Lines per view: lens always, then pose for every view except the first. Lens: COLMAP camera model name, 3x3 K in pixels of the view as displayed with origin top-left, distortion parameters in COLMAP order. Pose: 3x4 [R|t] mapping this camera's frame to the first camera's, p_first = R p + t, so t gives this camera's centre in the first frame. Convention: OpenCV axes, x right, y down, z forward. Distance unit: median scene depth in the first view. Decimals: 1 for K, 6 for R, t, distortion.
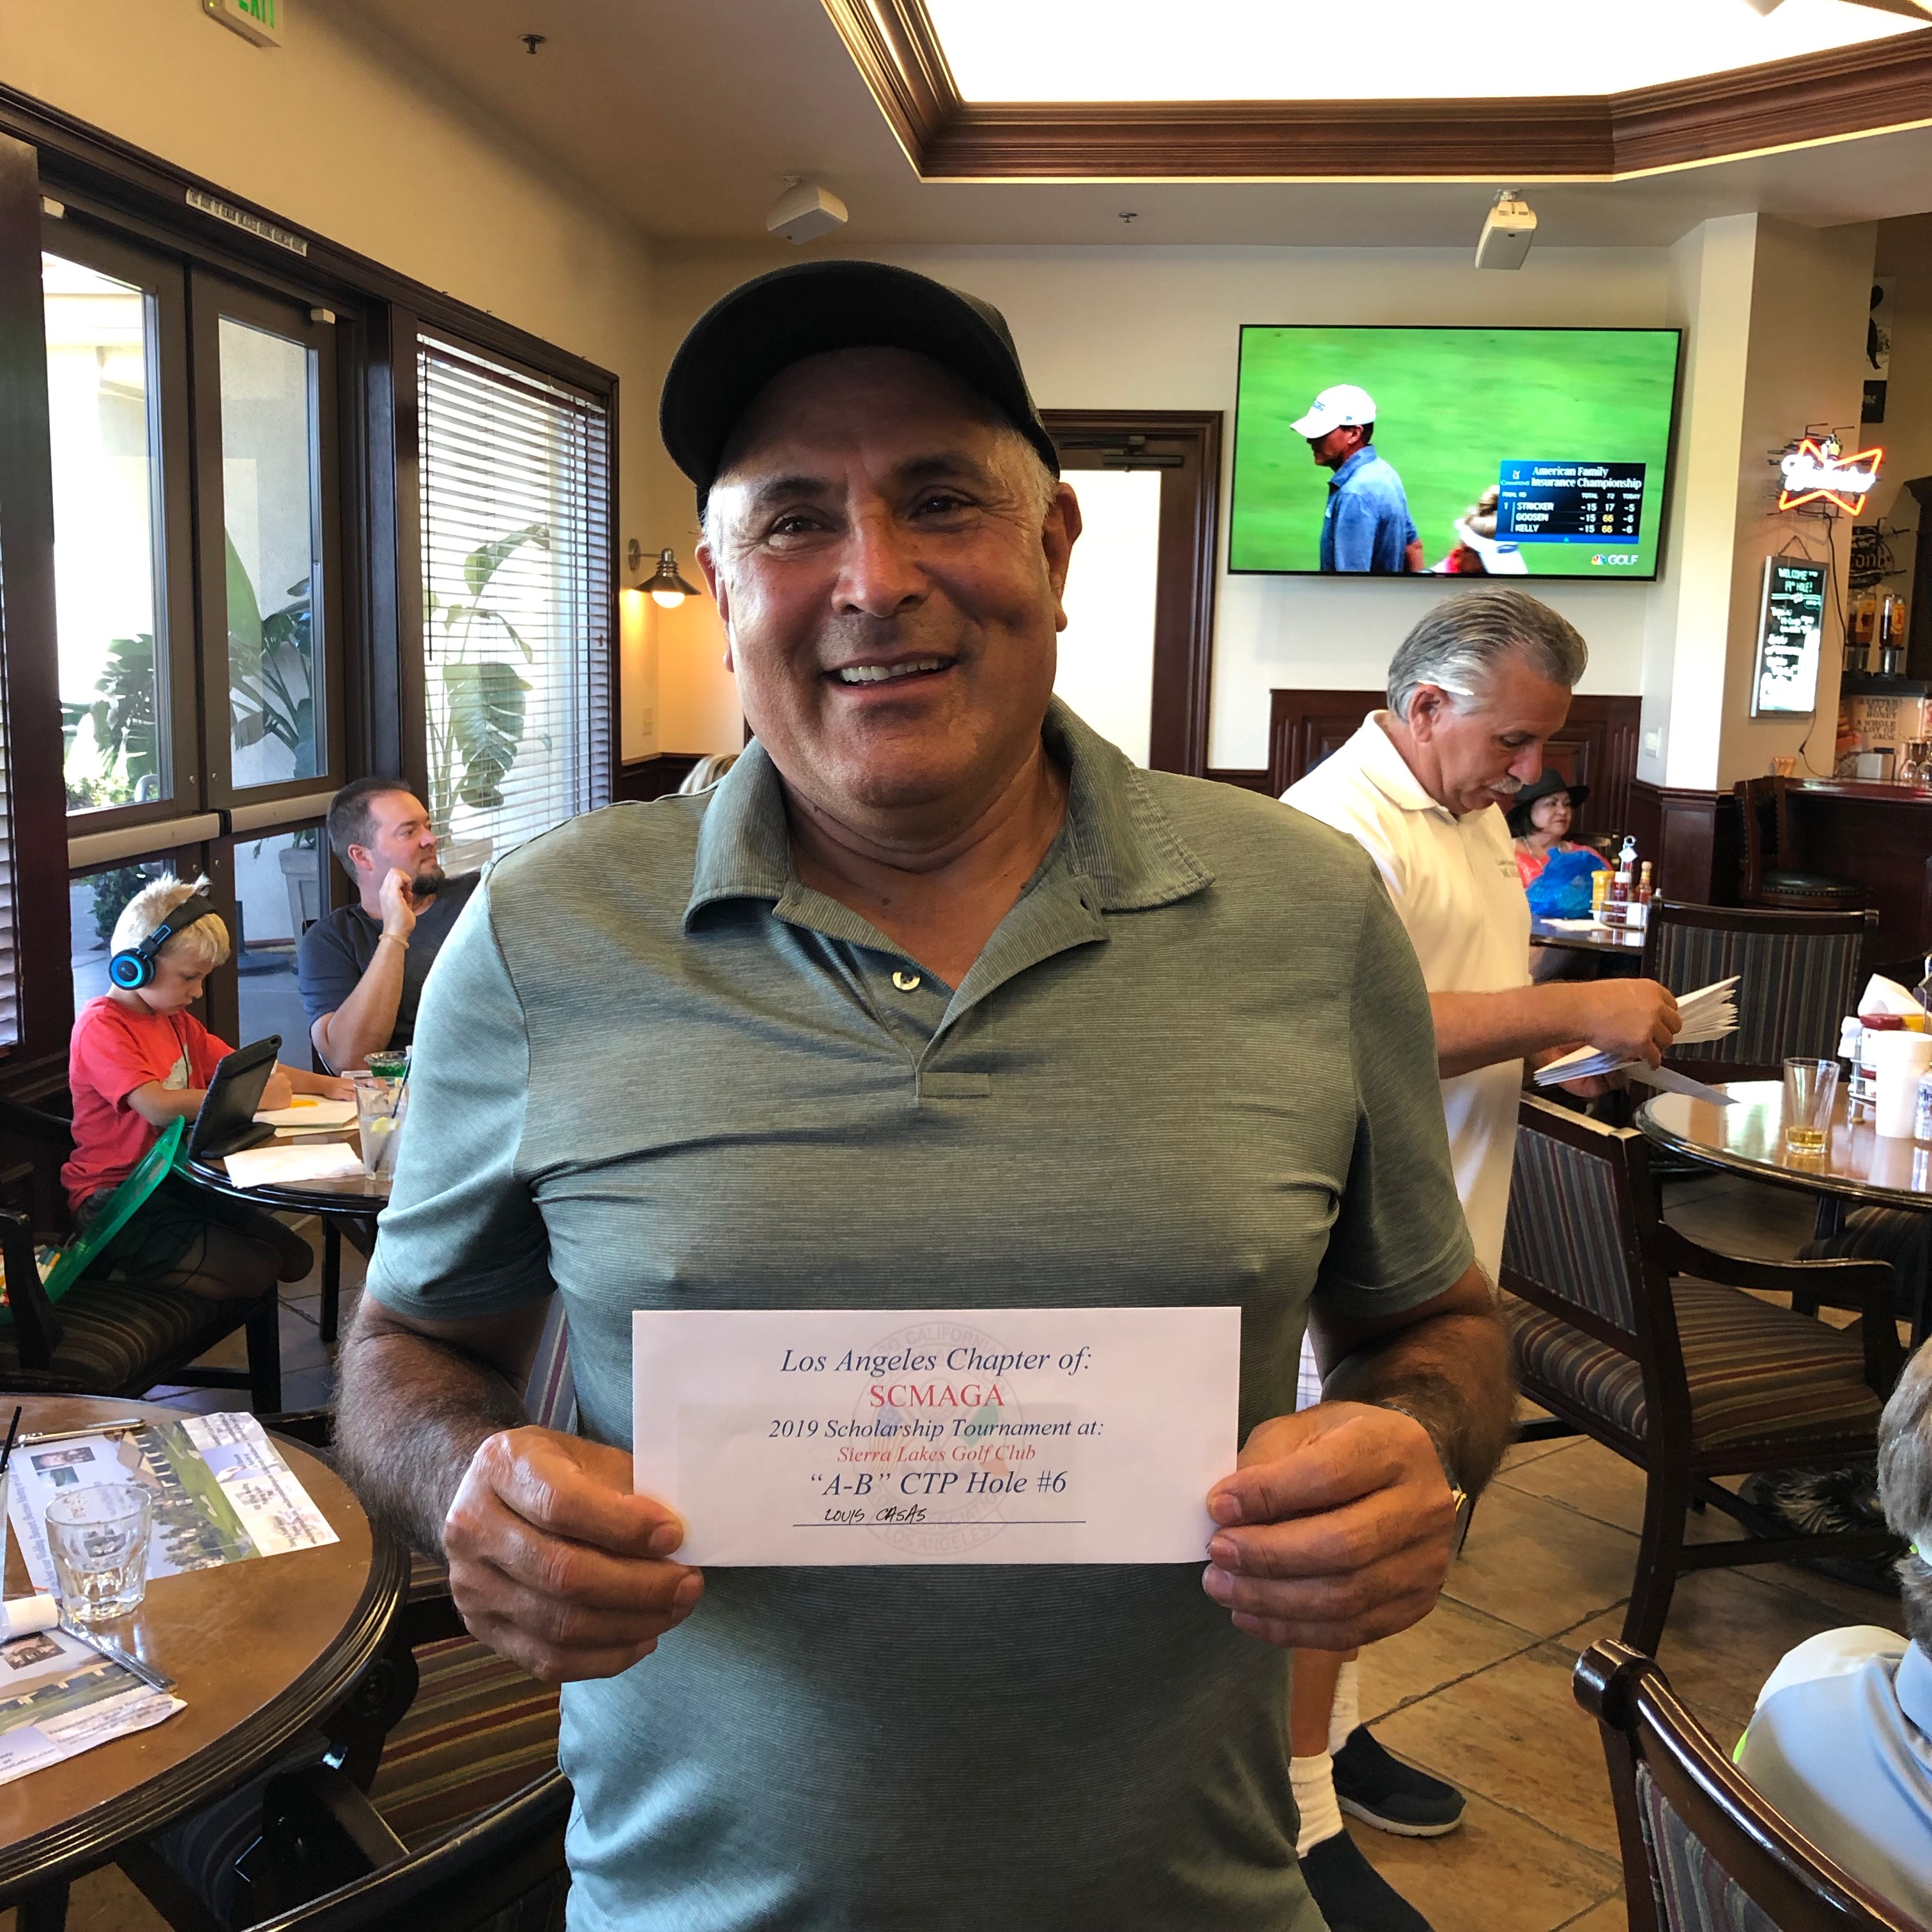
lens RADIAL K [[2112.9, 0, 966.0], [0, 2112.9, 966.0], [0, 0, 1]] dist [0.007683, -0.006431]
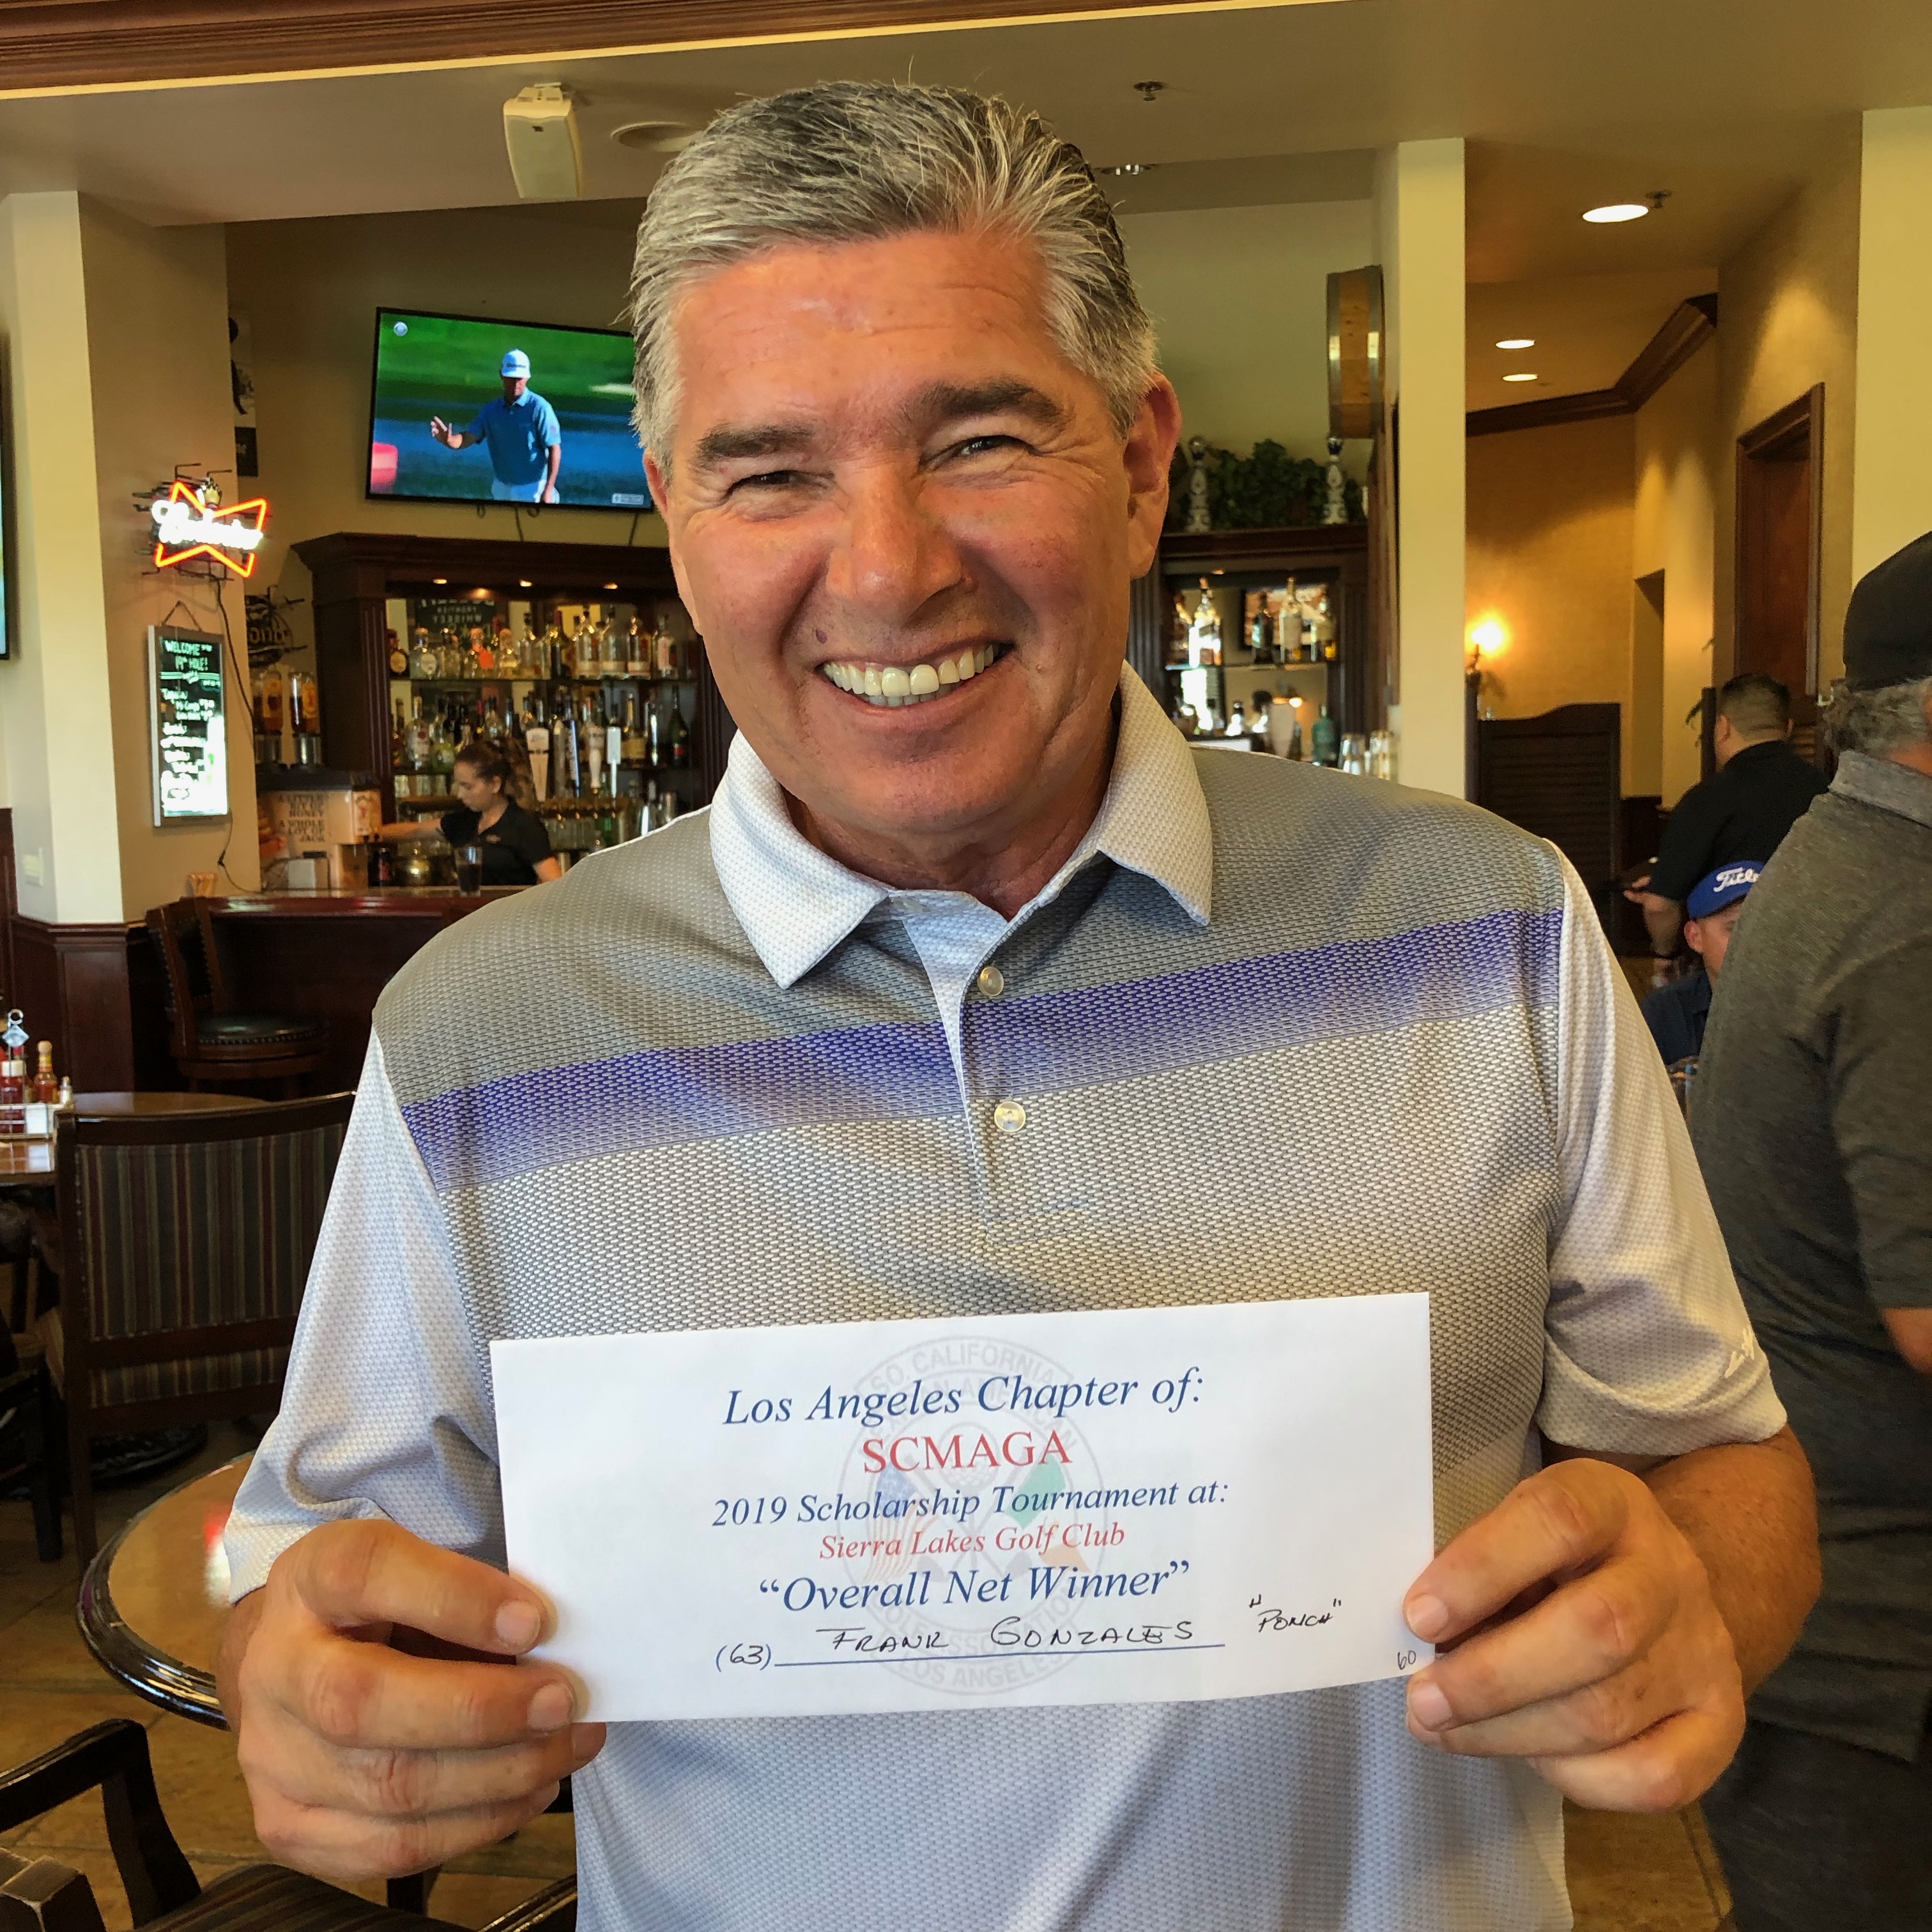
lens RADIAL K [[2118.2, 0, 966.0], [0, 2118.2, 966.0], [0, 0, 1]] dist [-0.015608, -0.028166]
pose [[0.745802, -0.104846, 0.657865, 0.069851], [0.133933, 0.990972, 0.006098, -0.029284], [-0.652565, 0.083562, 0.753111, 0.204837]]
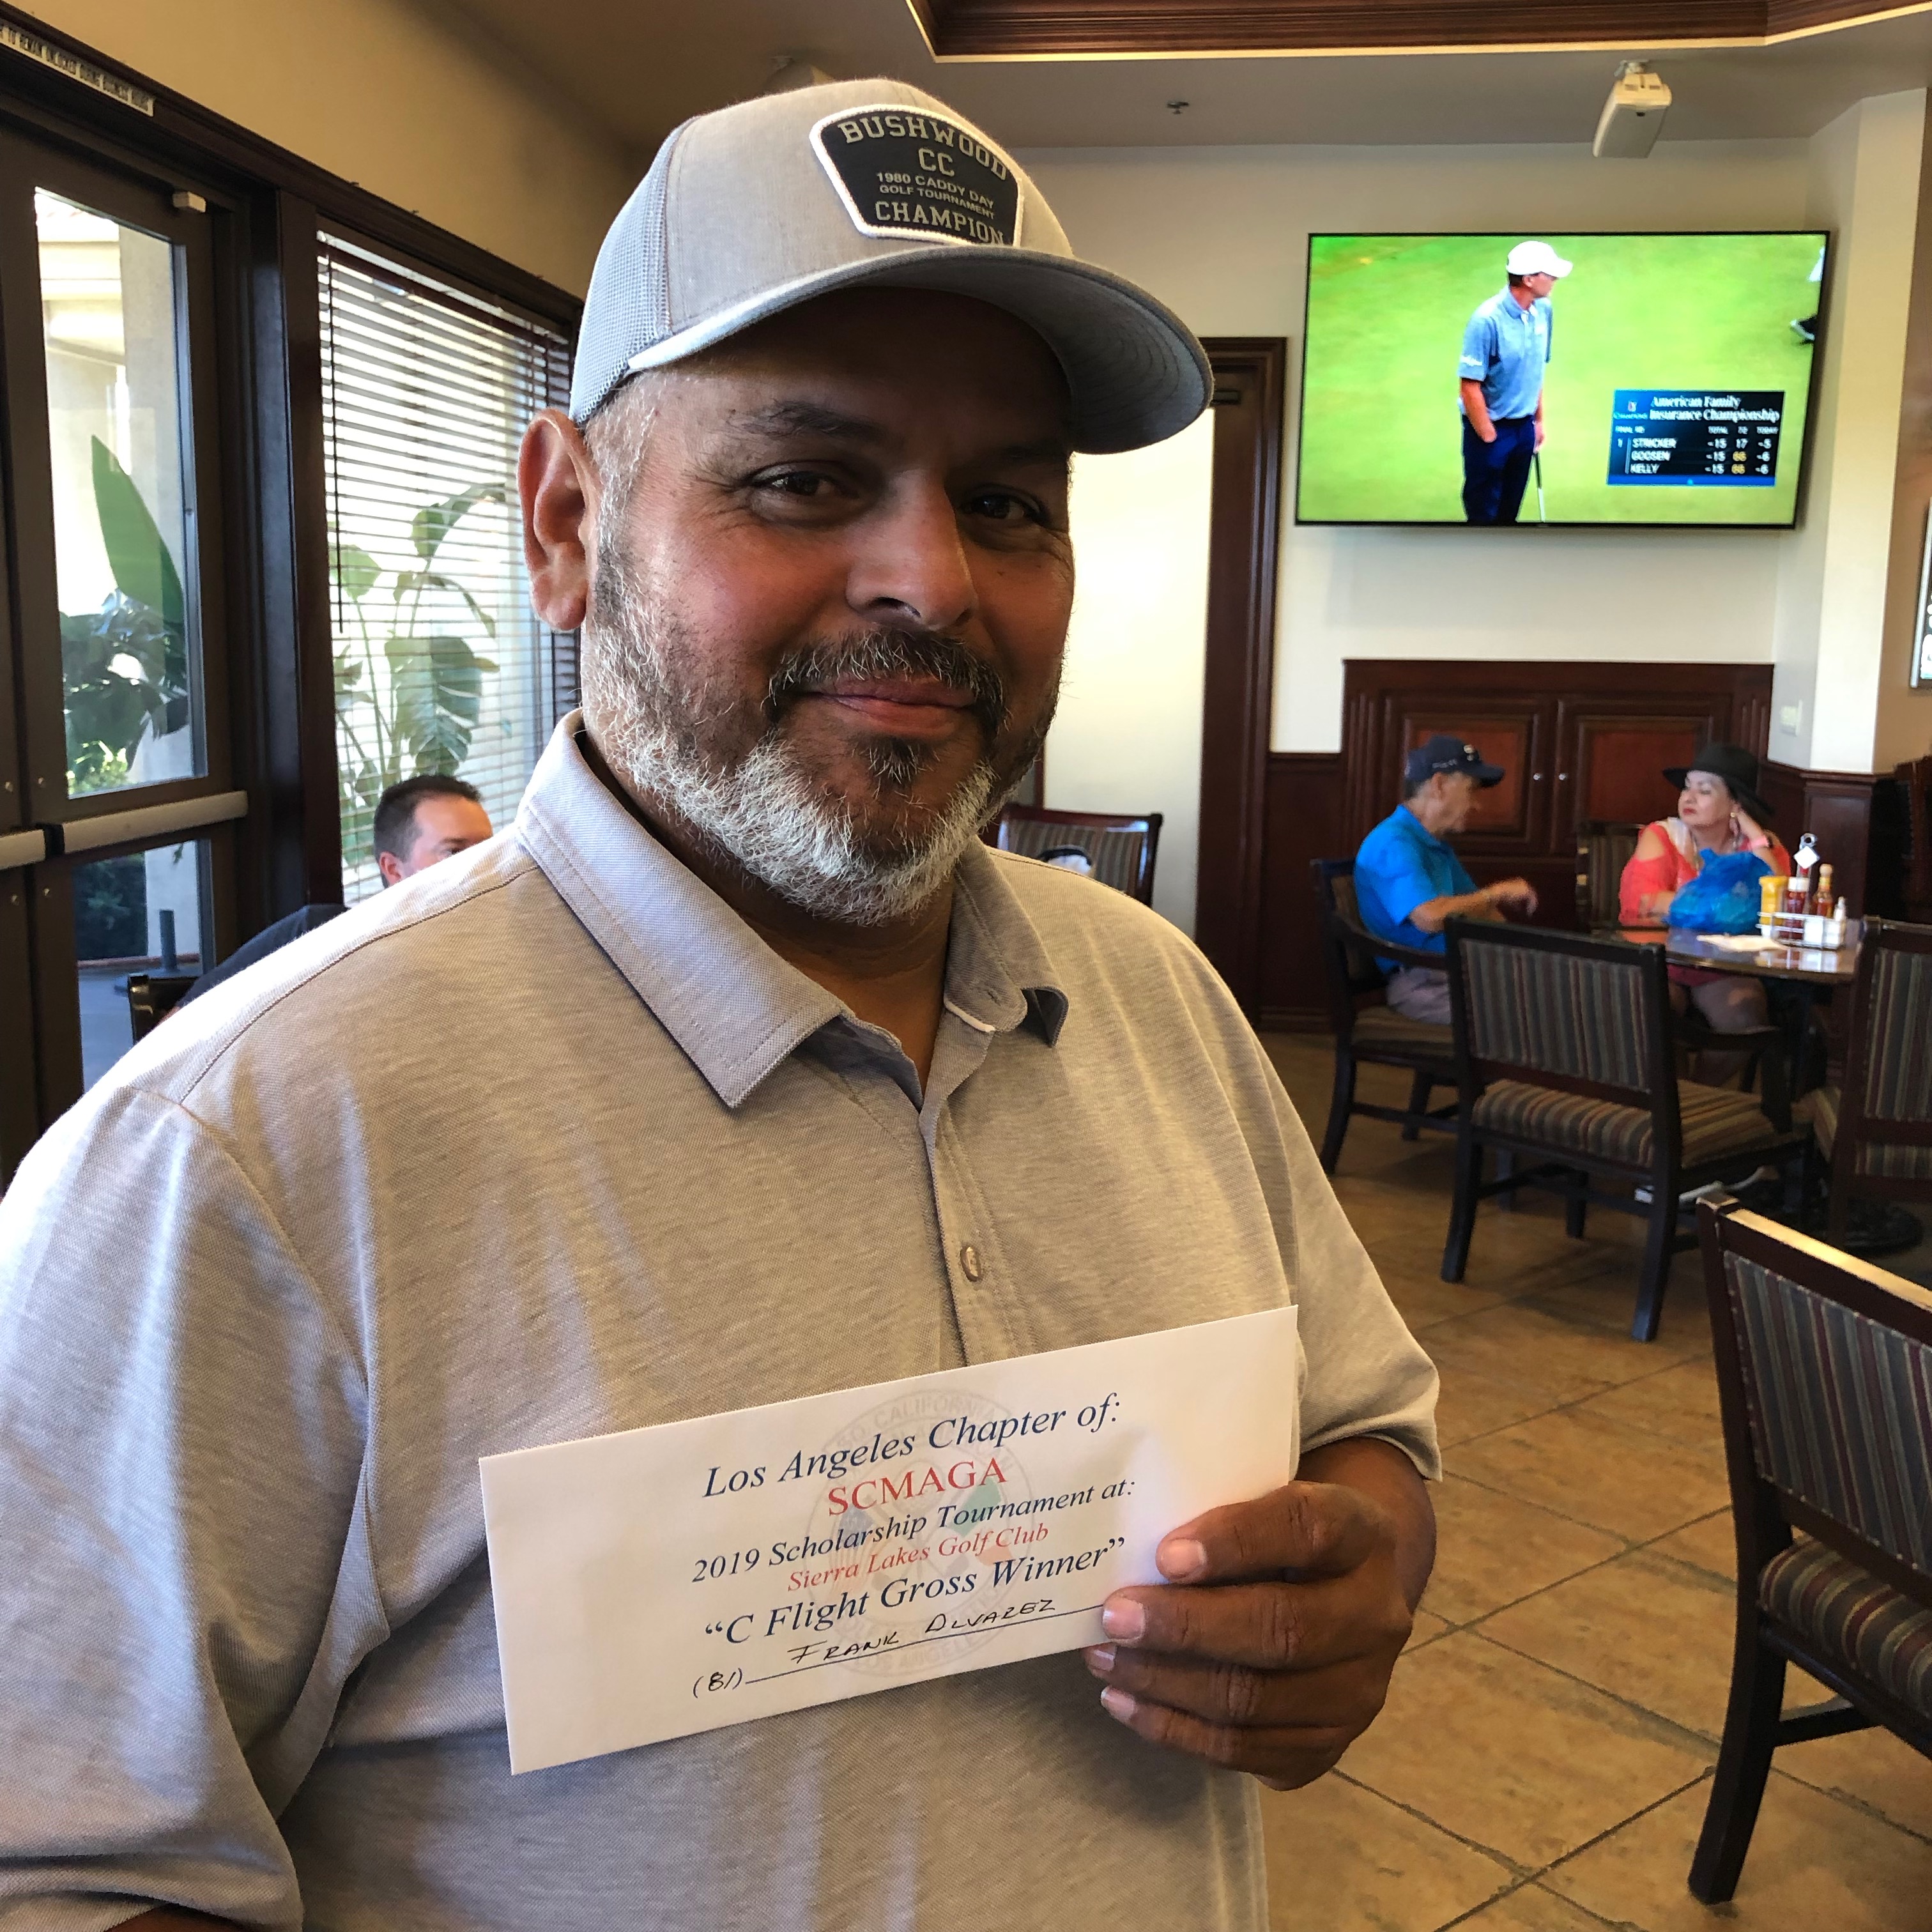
lens RADIAL K [[2124.5, 0, 961.6], [0, 2124.5, 950.4], [0, 0, 1]] dist [-0.042938, 0.106224]
pose [[0.999907, -0.007669, -0.011254, -0.003607], [0.007716, 0.999962, 0.004176, -0.017852], [0.011222, -0.004263, 0.999928, 0.141178]]
